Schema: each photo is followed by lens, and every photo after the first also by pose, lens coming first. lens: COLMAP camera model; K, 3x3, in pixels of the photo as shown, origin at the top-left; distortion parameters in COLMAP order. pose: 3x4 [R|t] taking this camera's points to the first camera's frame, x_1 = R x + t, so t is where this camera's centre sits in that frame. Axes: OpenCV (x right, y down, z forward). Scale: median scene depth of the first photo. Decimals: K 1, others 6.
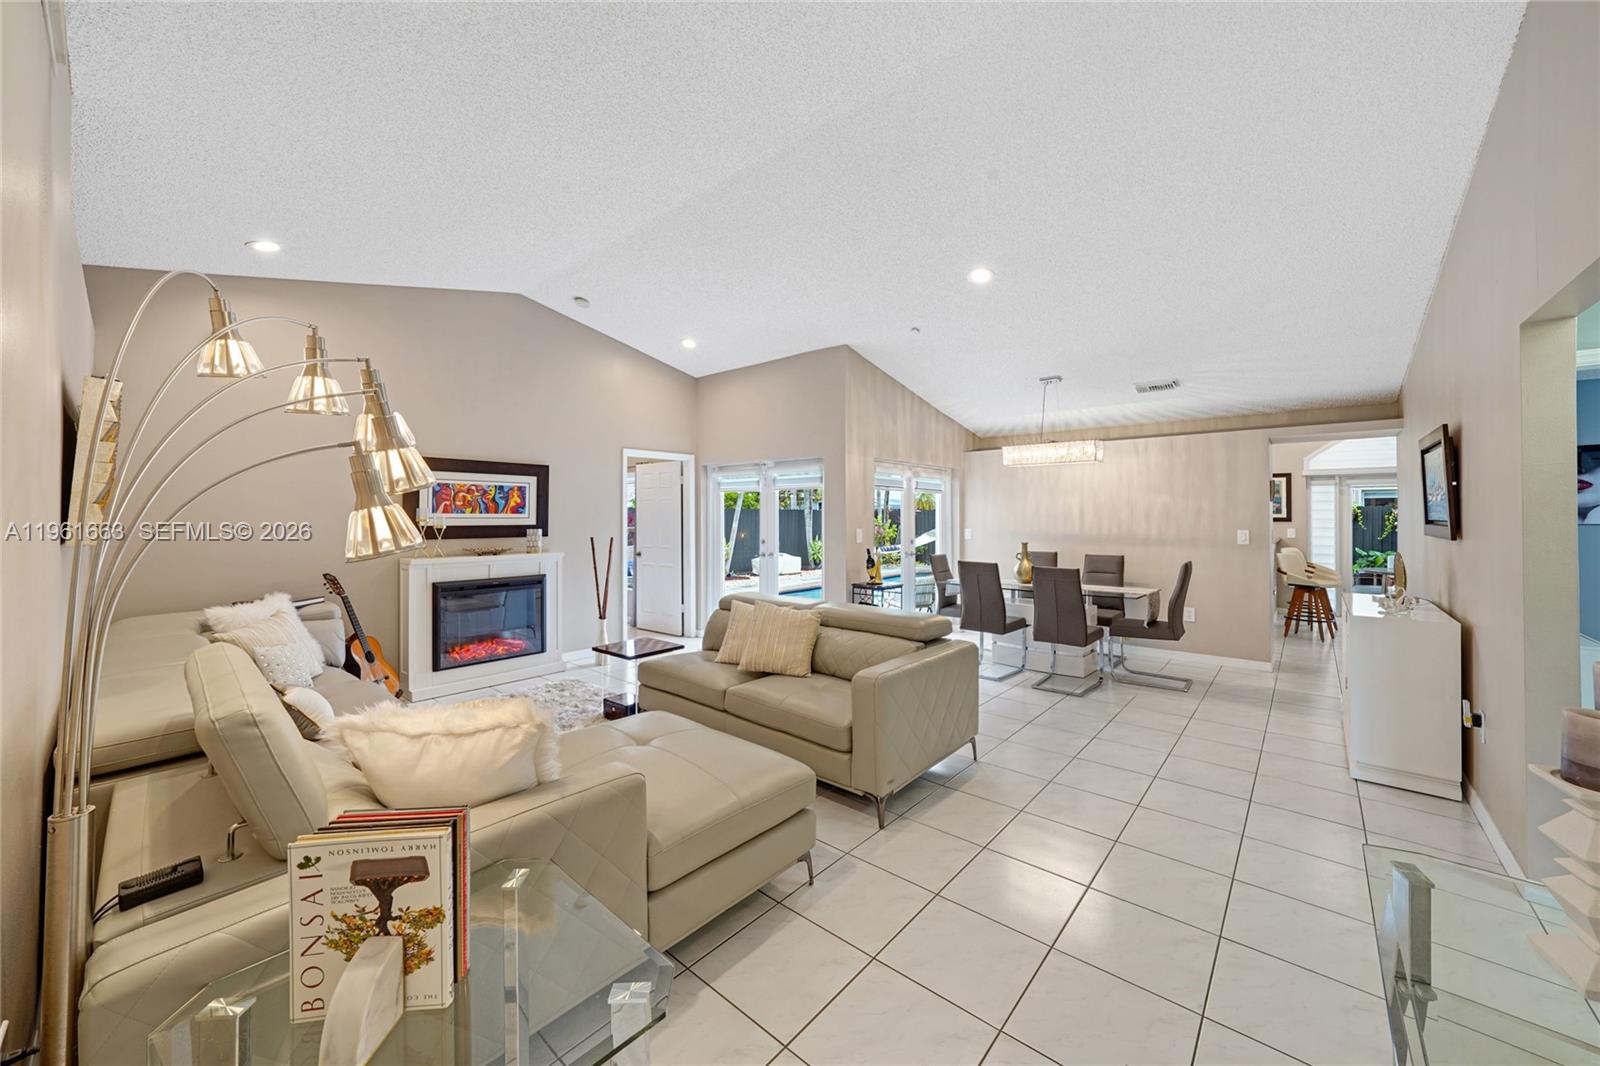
lens RADIAL K [[619.0, 0, 795.9], [0, 619.0, 502.1], [0, 0, 1]] dist [-0.012514, -0.000113]
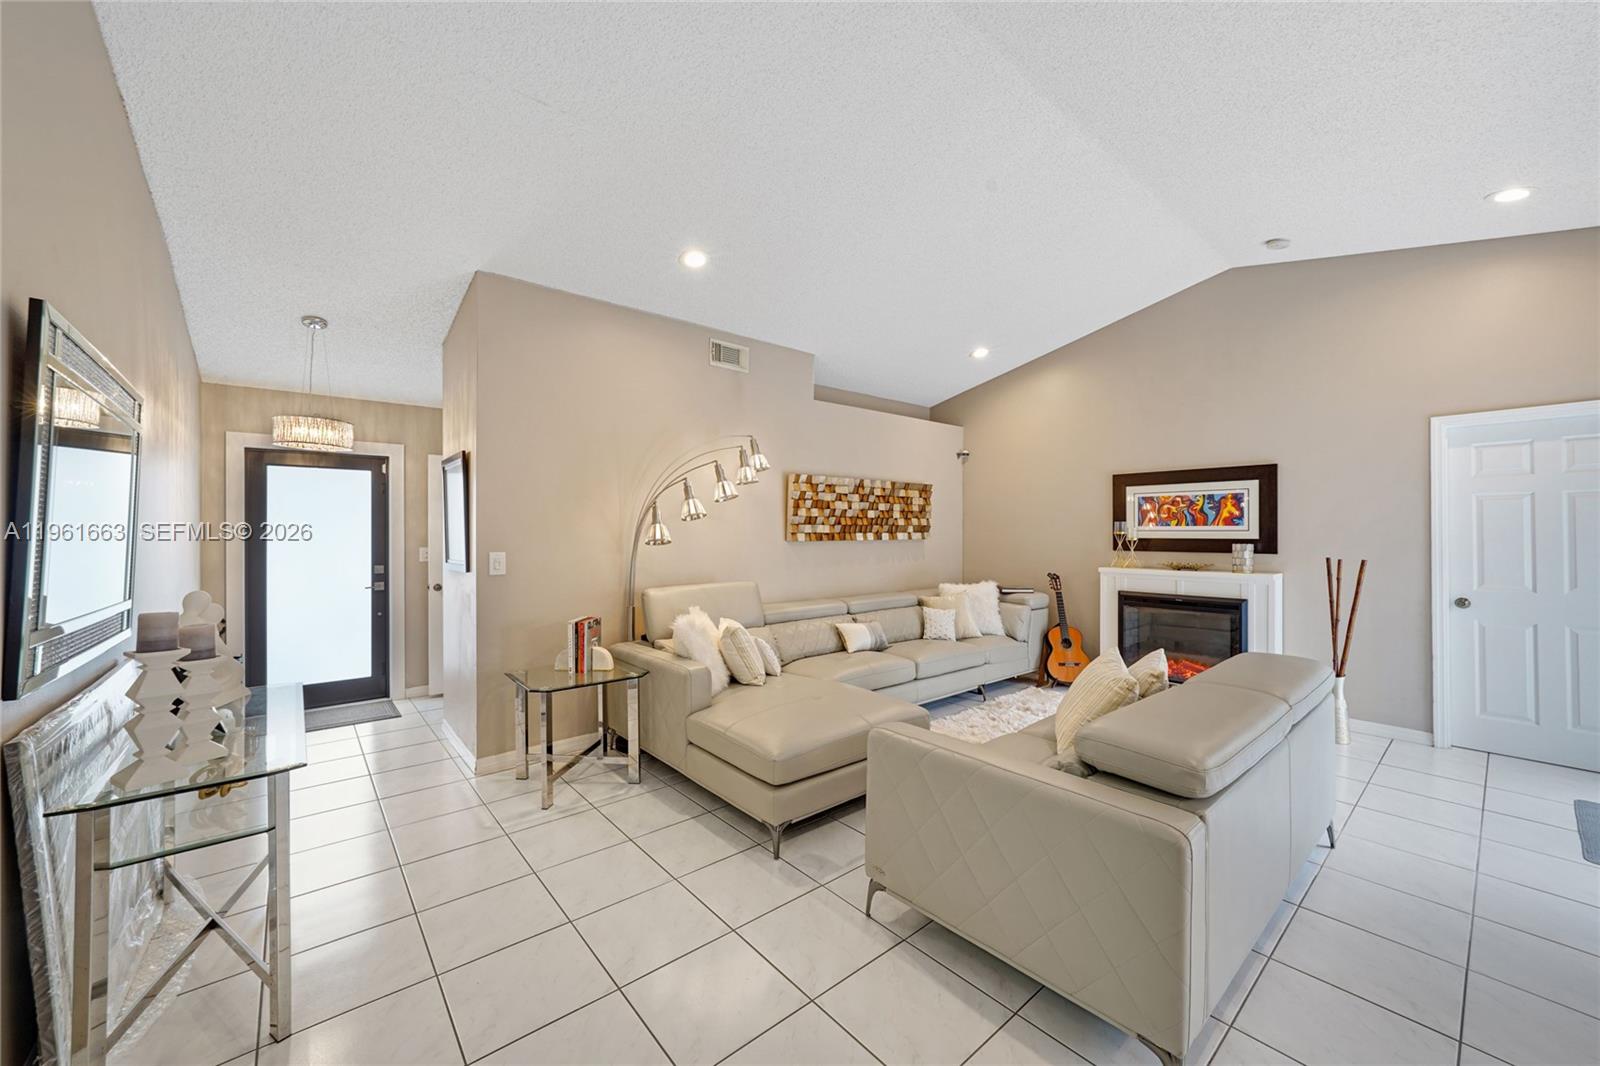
lens RADIAL K [[619.0, 0, 803.6], [0, 619.0, 530.6], [0, 0, 1]] dist [-0.012514, -0.000113]
pose [[-0.183285, -0.002059, -0.983058, 0.514068], [0.022575, 0.999725, -0.006302, 0.018104], [0.982801, -0.023348, -0.183188, 0.588421]]
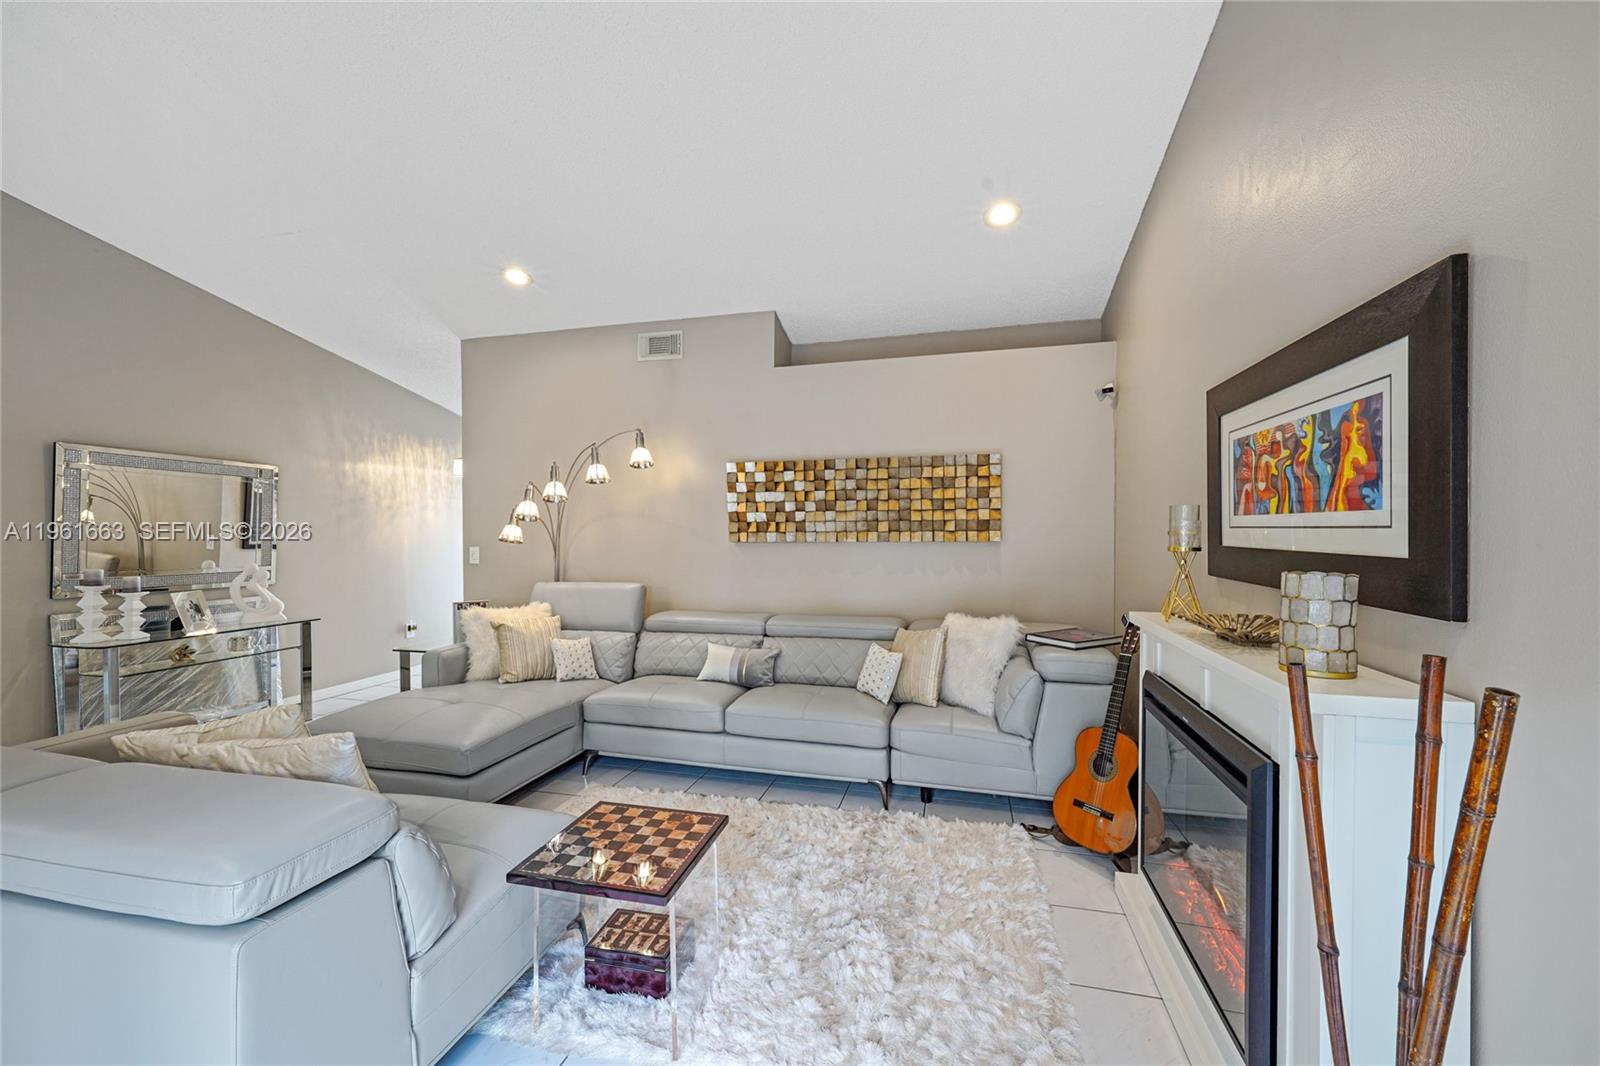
lens RADIAL K [[609.8, 0, 804.7], [0, 609.8, 530.1], [0, 0, 1]] dist [-0.002479, -0.000095]
pose [[-0.895169, -0.001797, -0.445723, -0.140403], [0.008323, 0.999750, -0.020746, 0.031612], [0.445649, -0.022281, -0.894931, 1.155269]]
